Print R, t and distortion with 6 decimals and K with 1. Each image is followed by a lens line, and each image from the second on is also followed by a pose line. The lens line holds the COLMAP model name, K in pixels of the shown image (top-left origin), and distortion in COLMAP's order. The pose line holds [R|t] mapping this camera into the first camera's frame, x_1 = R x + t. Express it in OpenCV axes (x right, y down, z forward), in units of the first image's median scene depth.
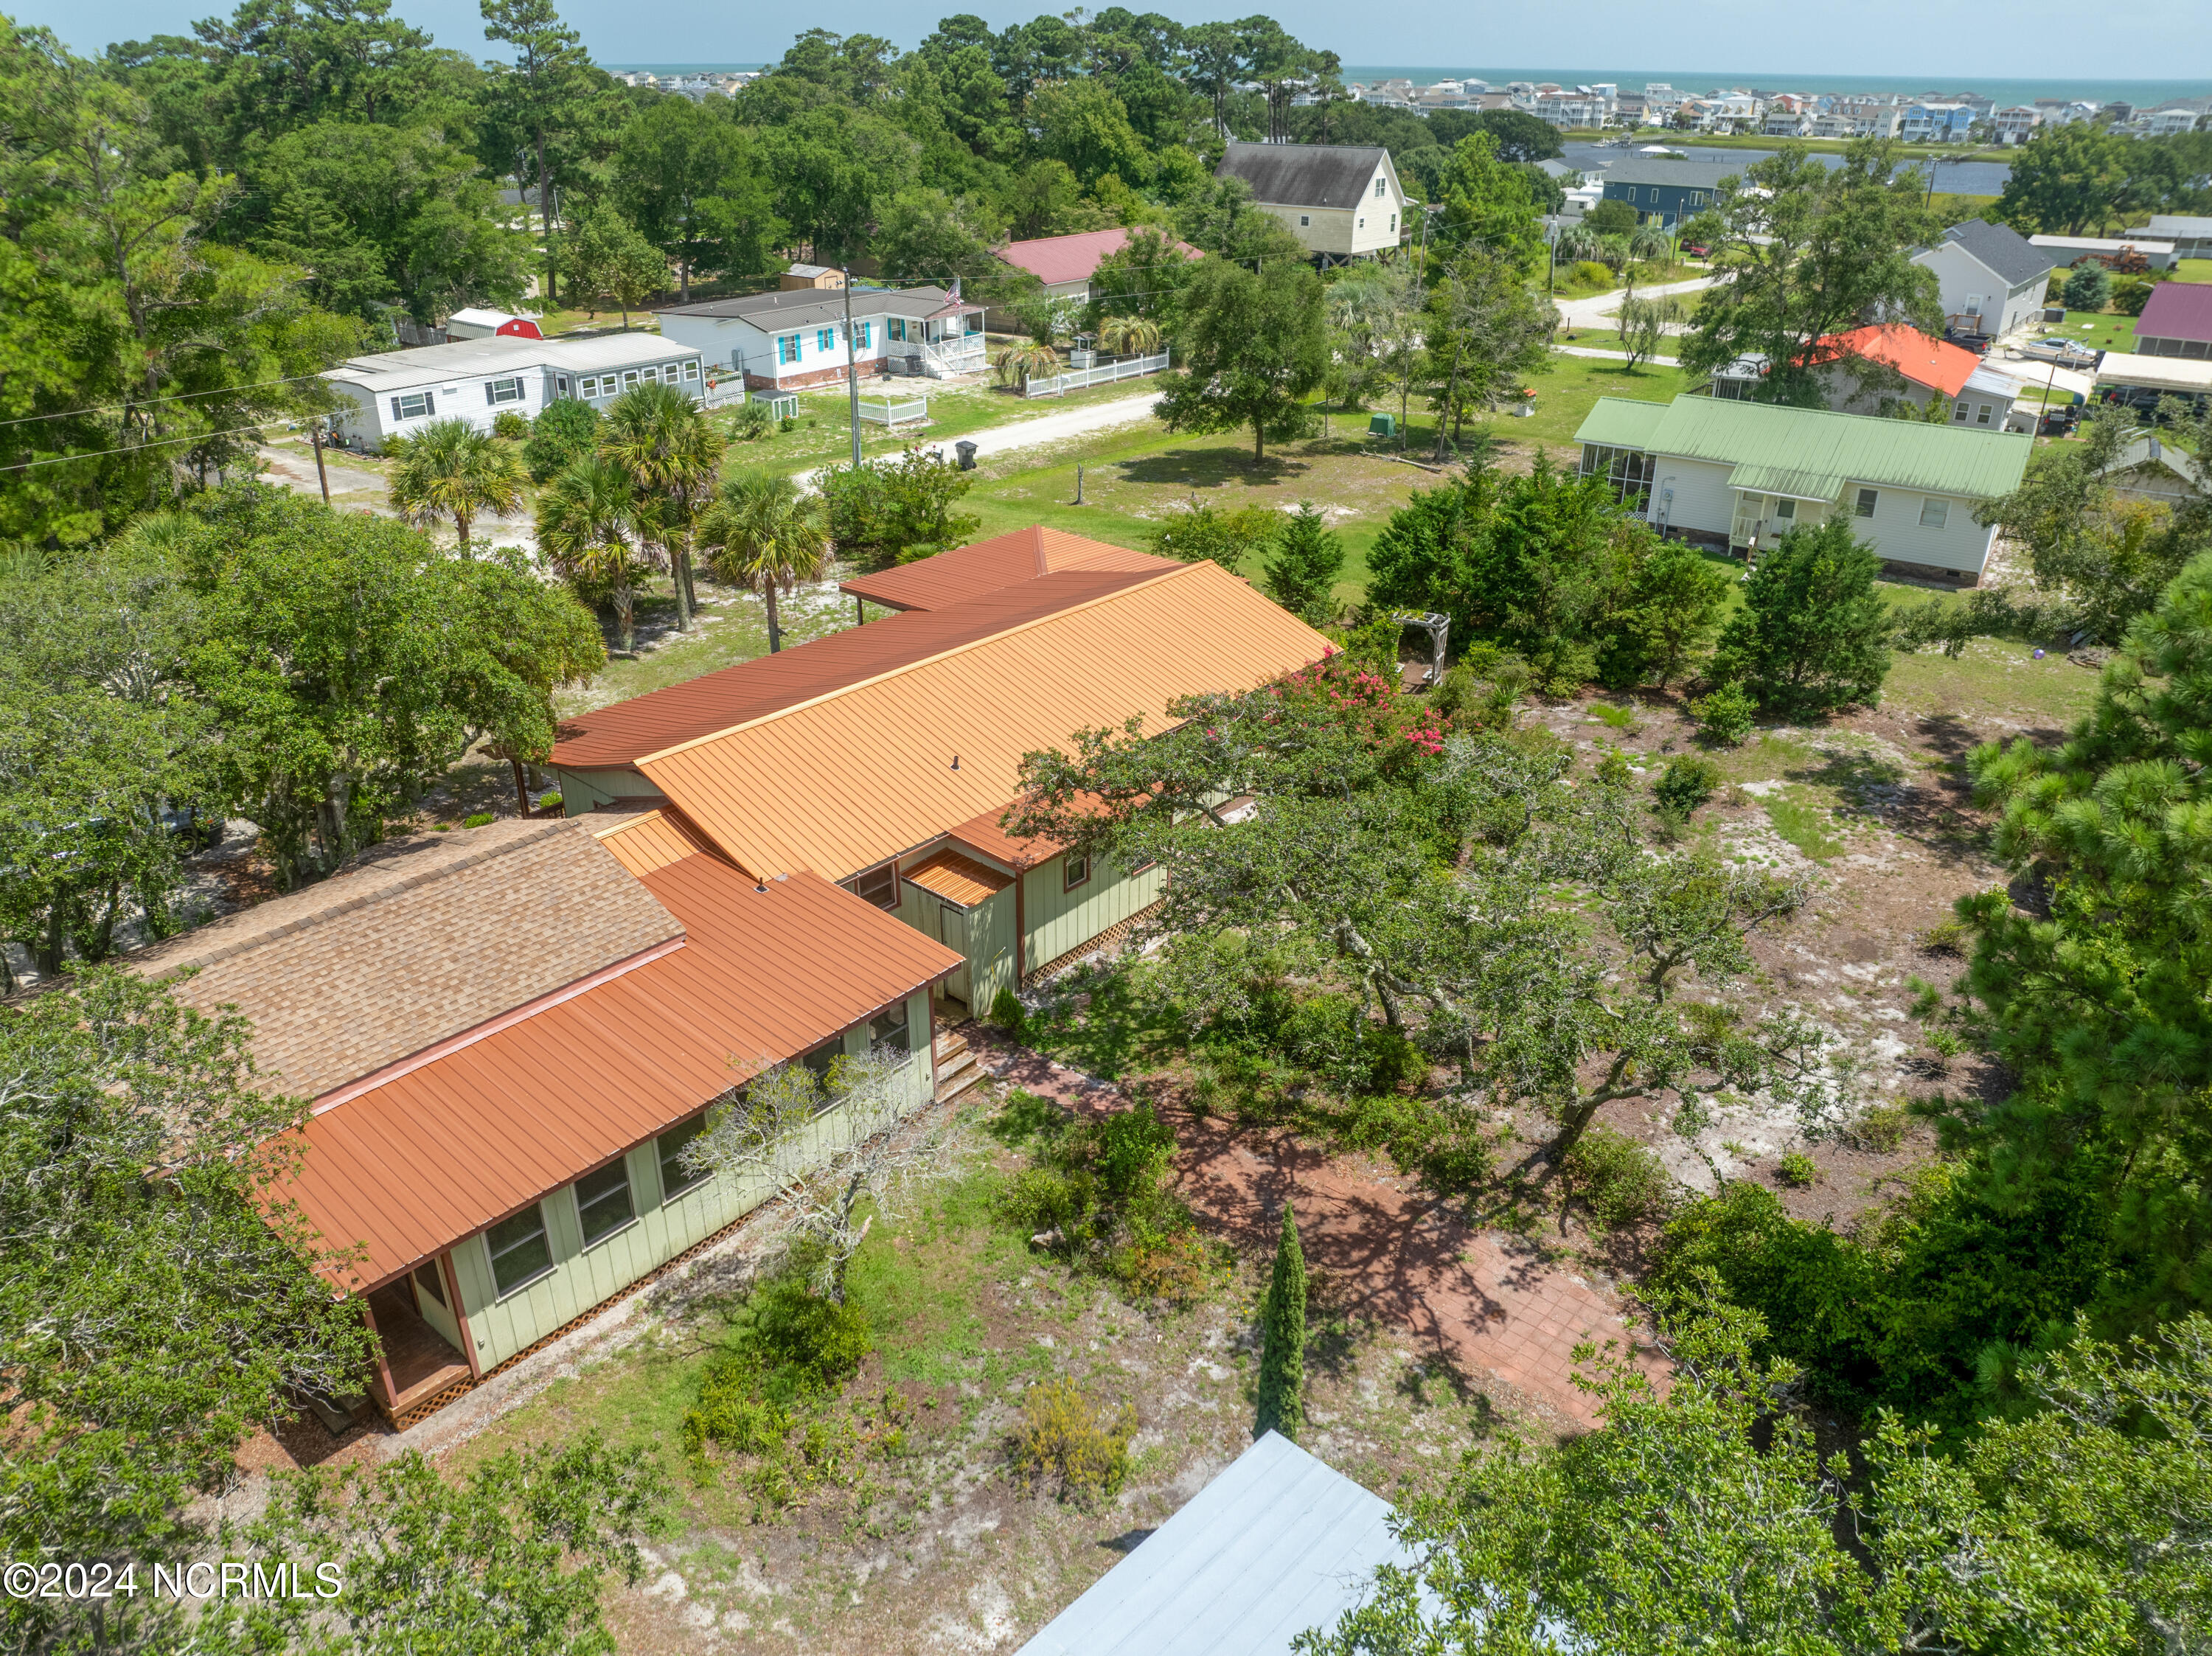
lens RADIAL K [[1555.8, 0, 1107.5], [0, 1555.8, 838.2], [0, 0, 1]] dist [-0.055040, 0.033011]
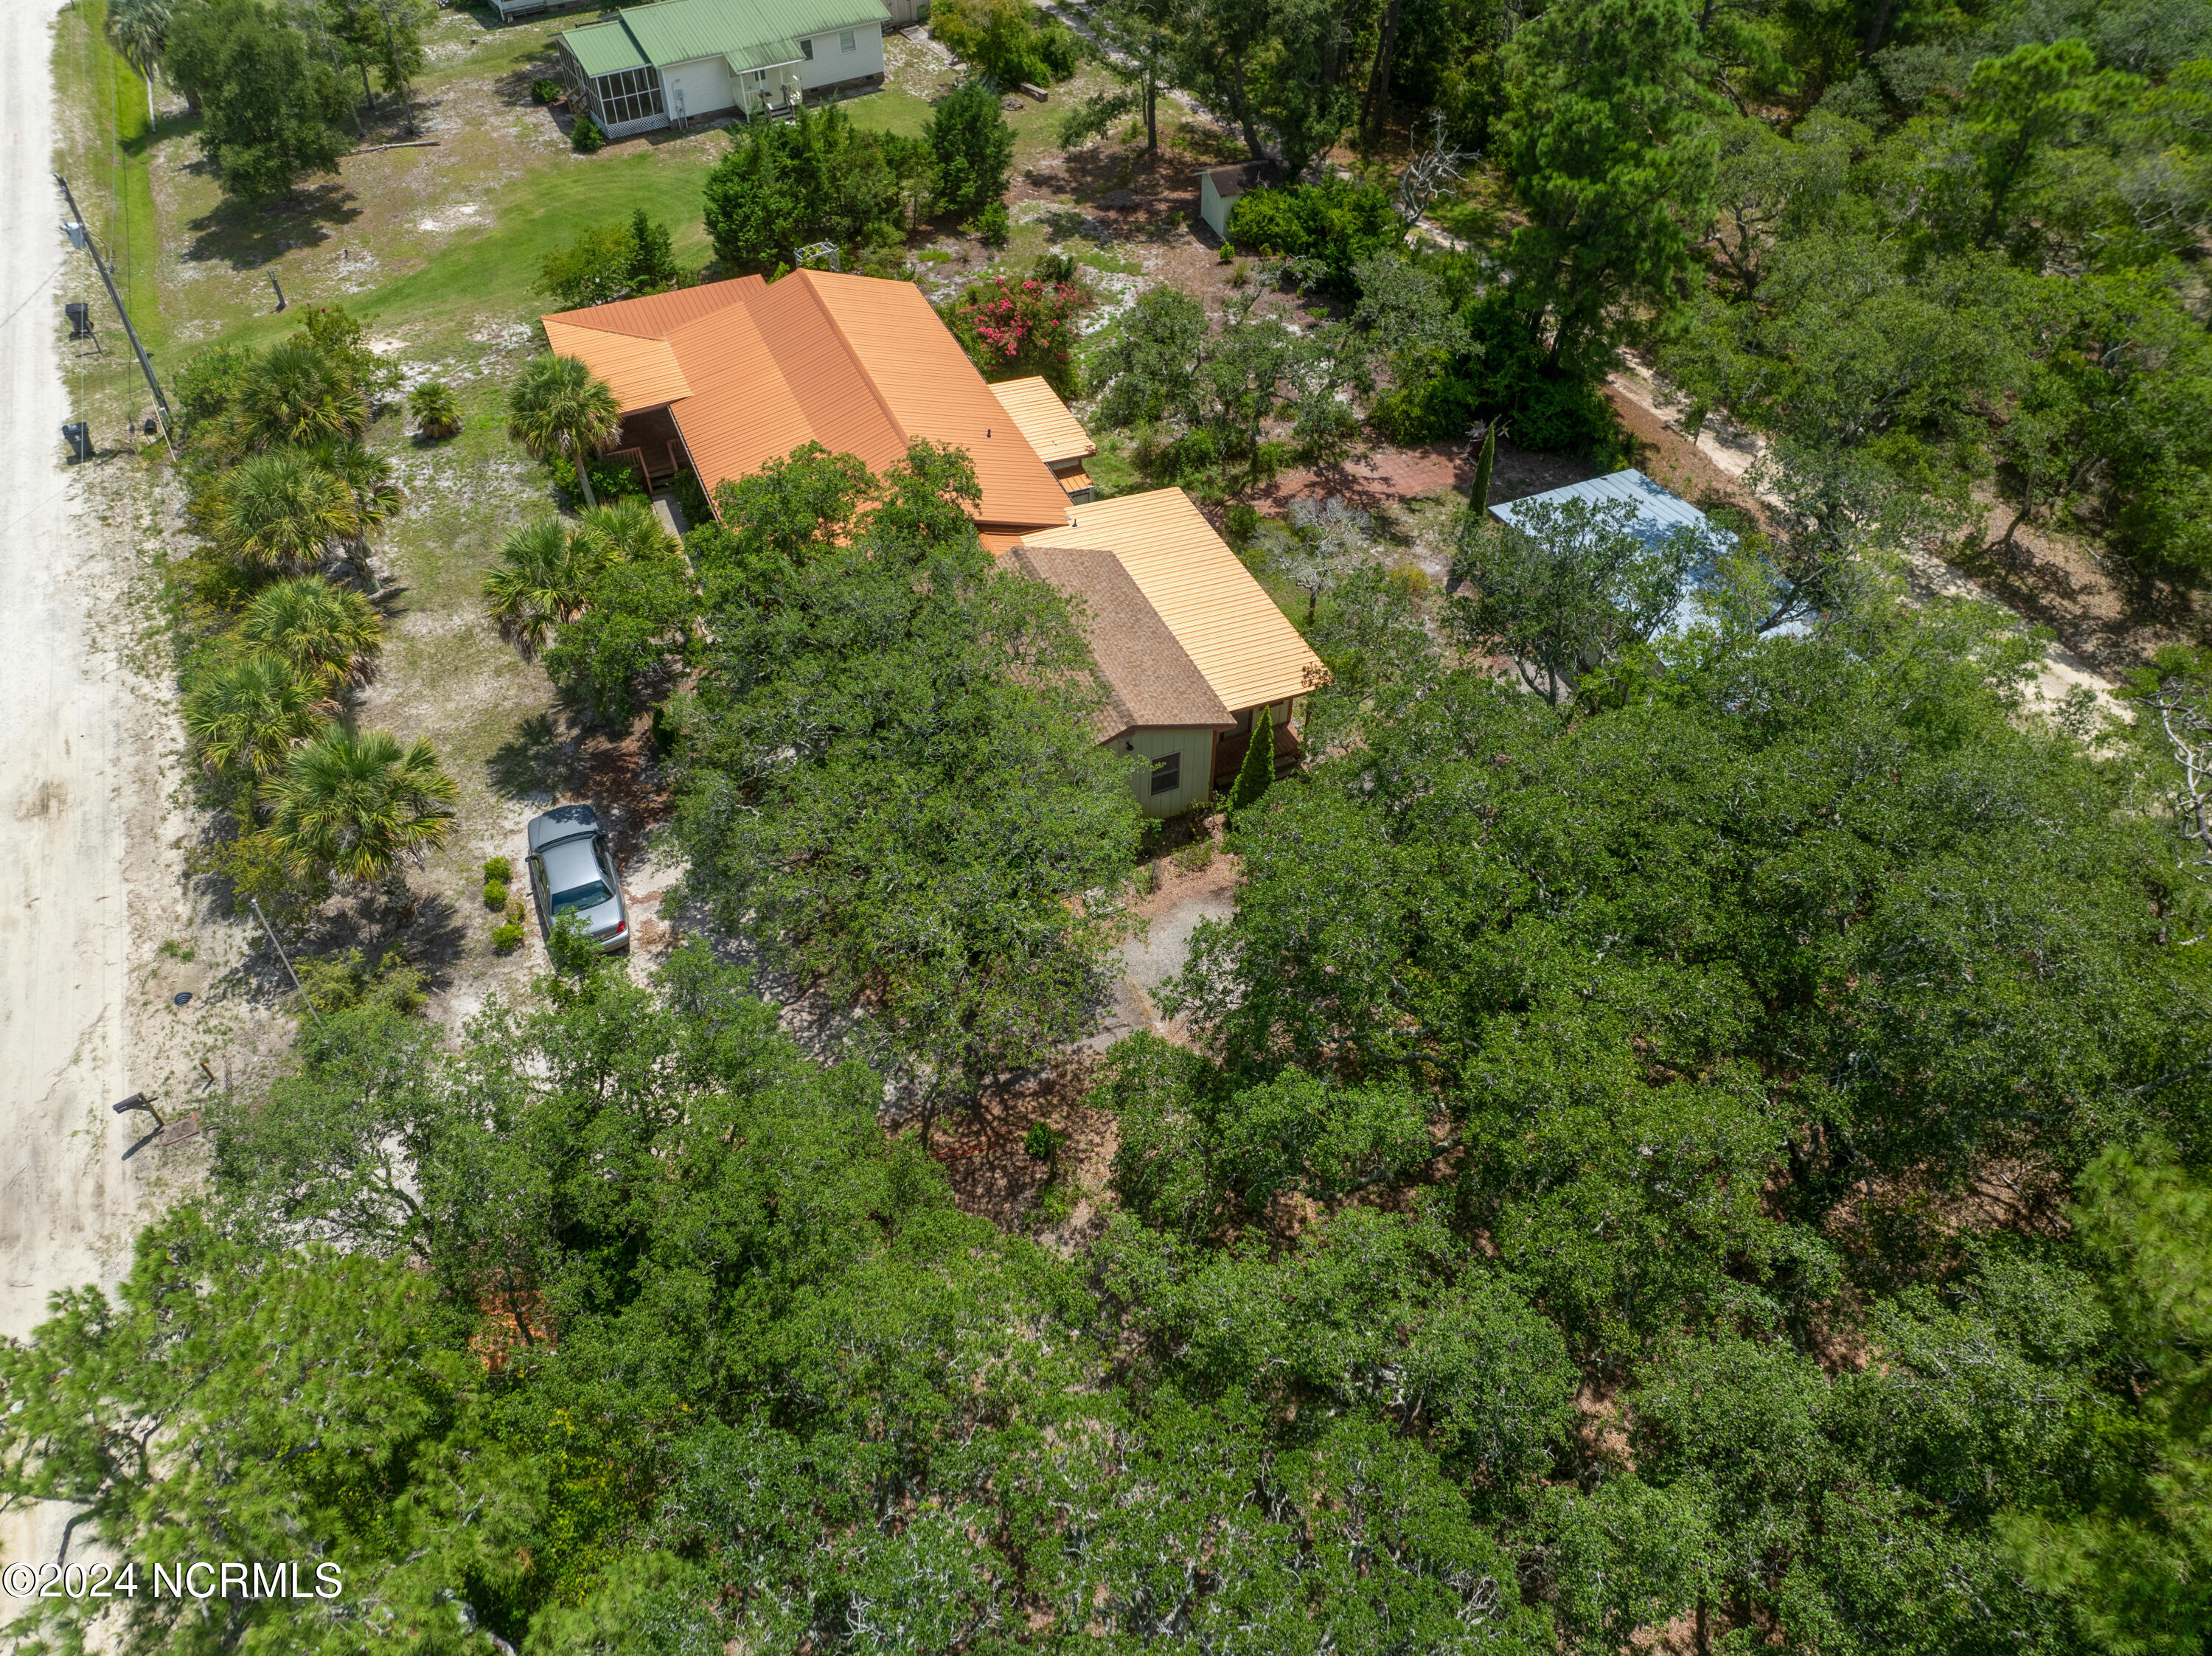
lens RADIAL K [[1558.2, 0, 1102.7], [0, 1558.2, 823.5], [0, 0, 1]] dist [-0.042485, 0.011002]
pose [[0.433793, -0.650296, 0.623649, -0.687734], [0.409412, 0.758845, 0.506493, -0.266466], [-0.802624, 0.035616, 0.595421, -0.034171]]
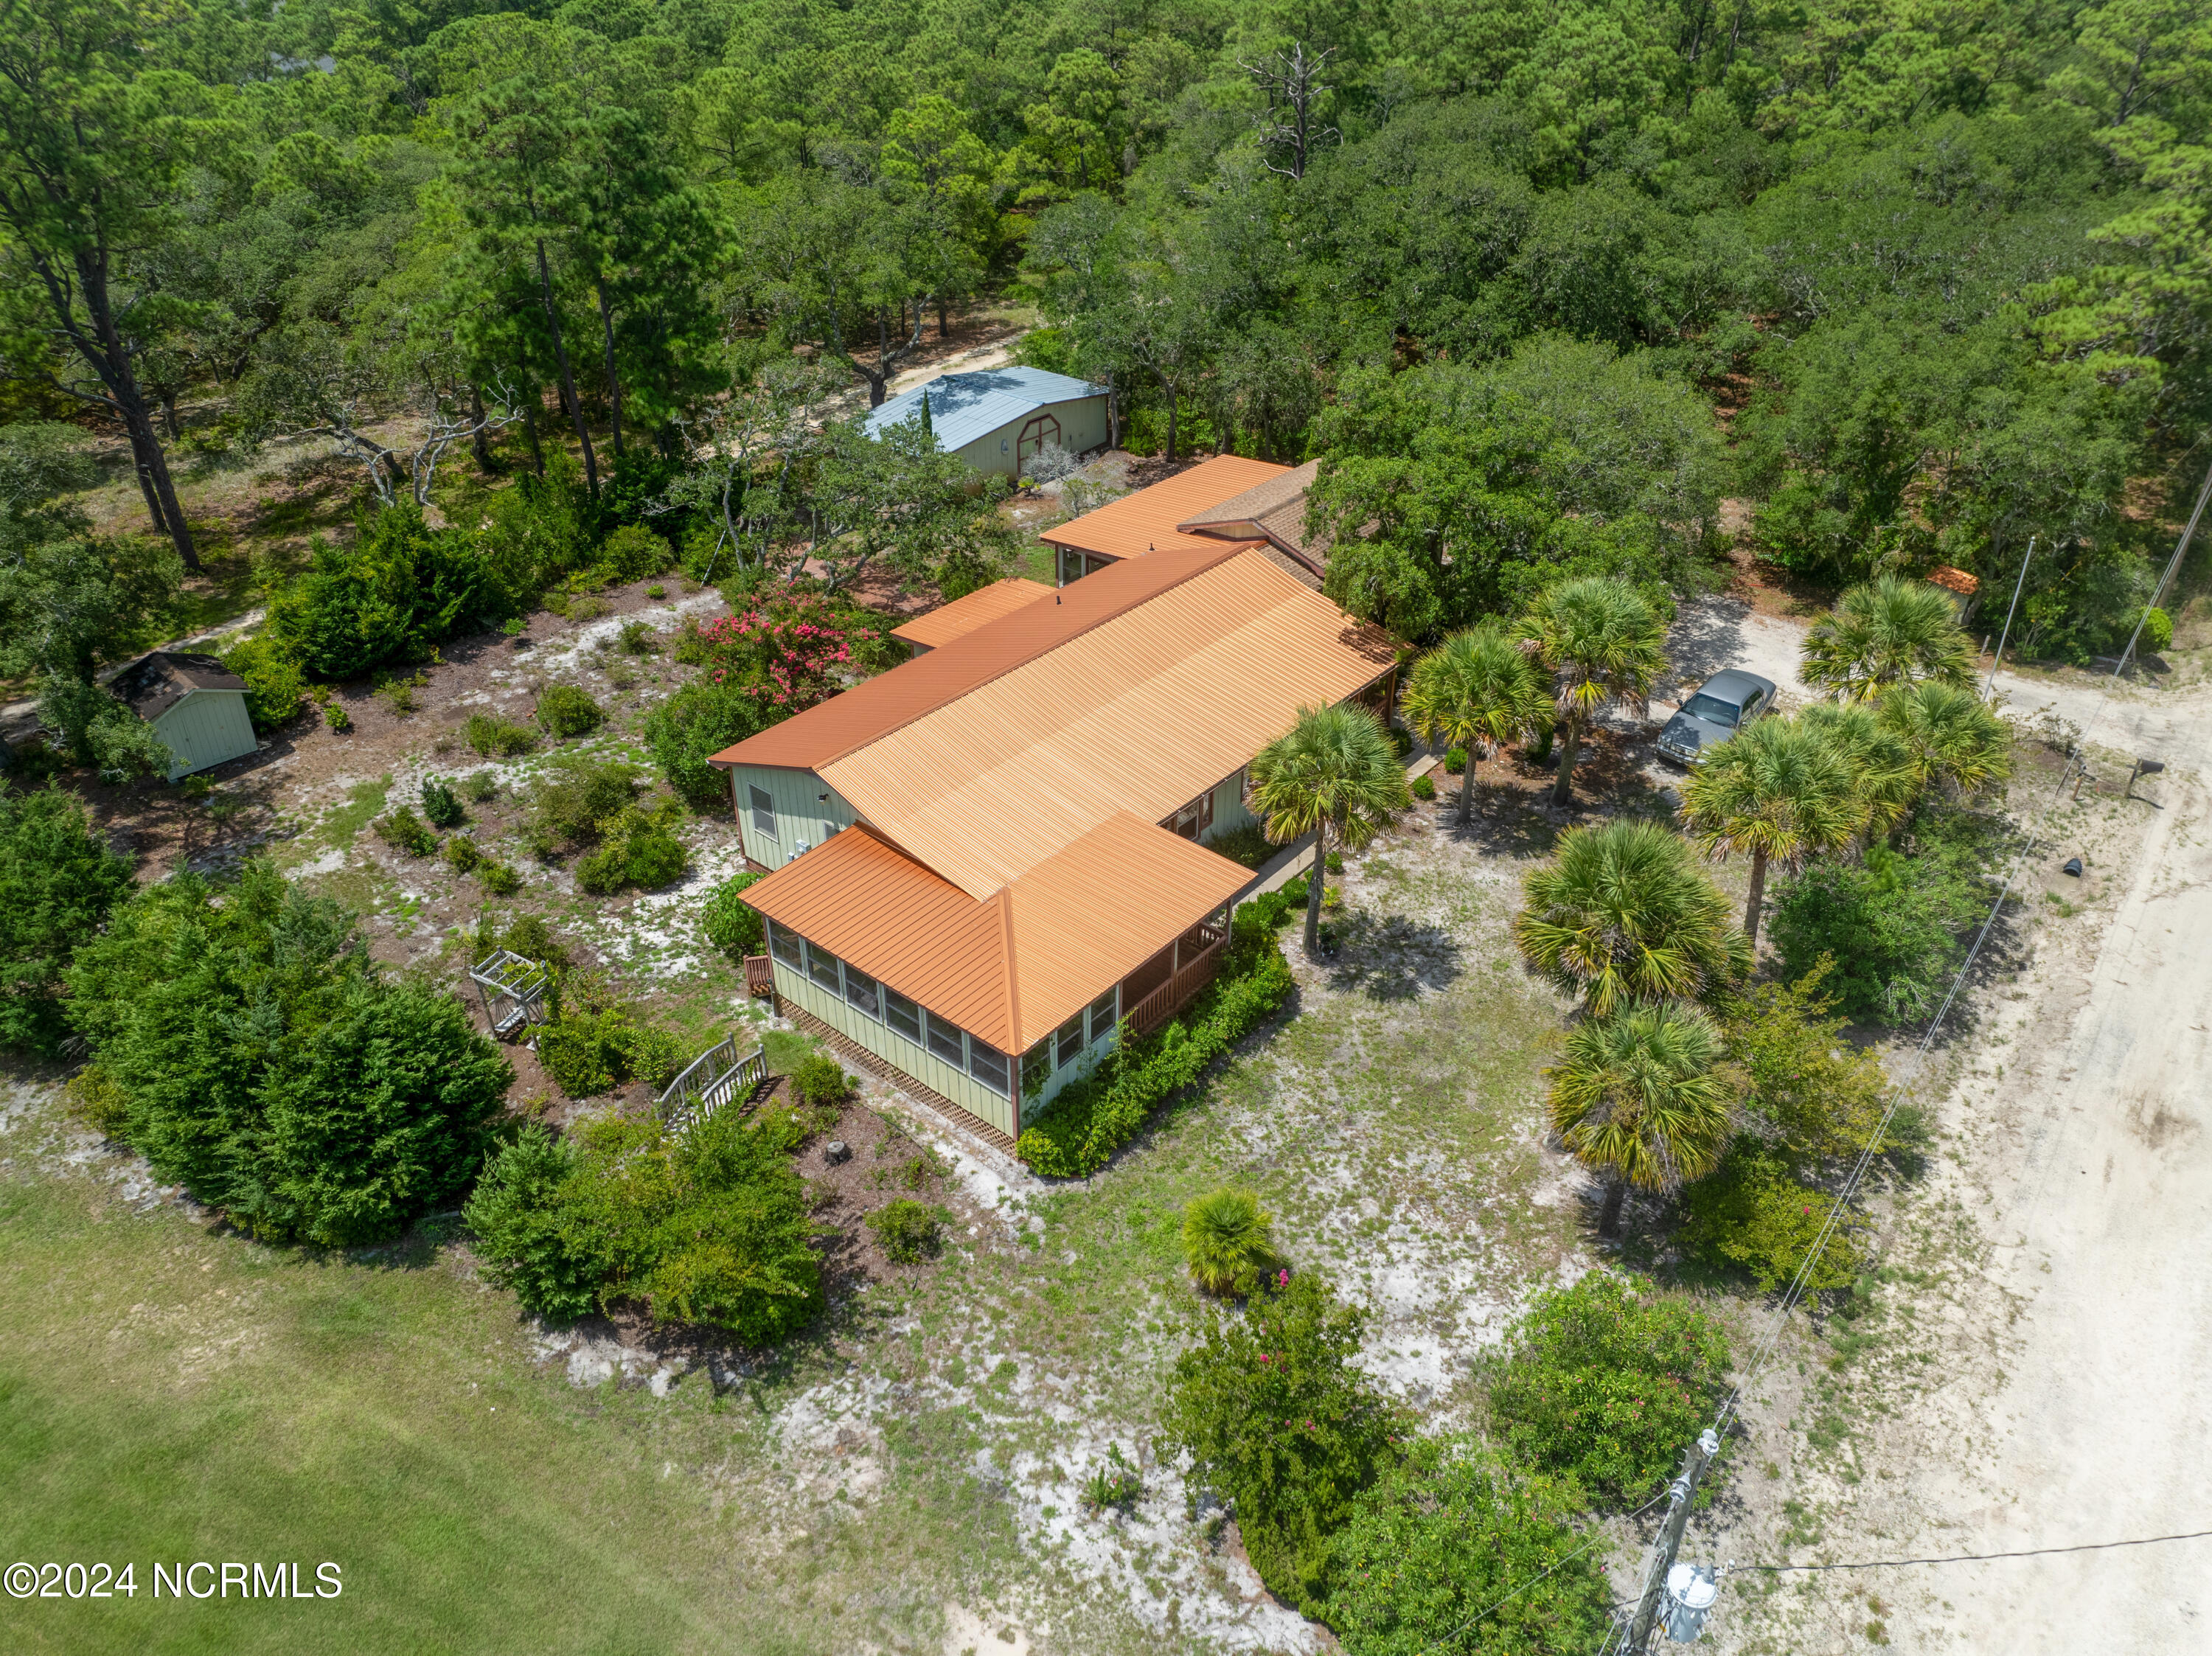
lens RADIAL K [[1558.2, 0, 1102.7], [0, 1558.2, 823.5], [0, 0, 1]] dist [-0.042485, 0.011002]
pose [[-0.999720, 0.005155, -0.023090, -0.053543], [-0.017311, 0.505892, 0.862423, -0.627550], [0.016127, 0.862582, -0.505661, 0.990926]]
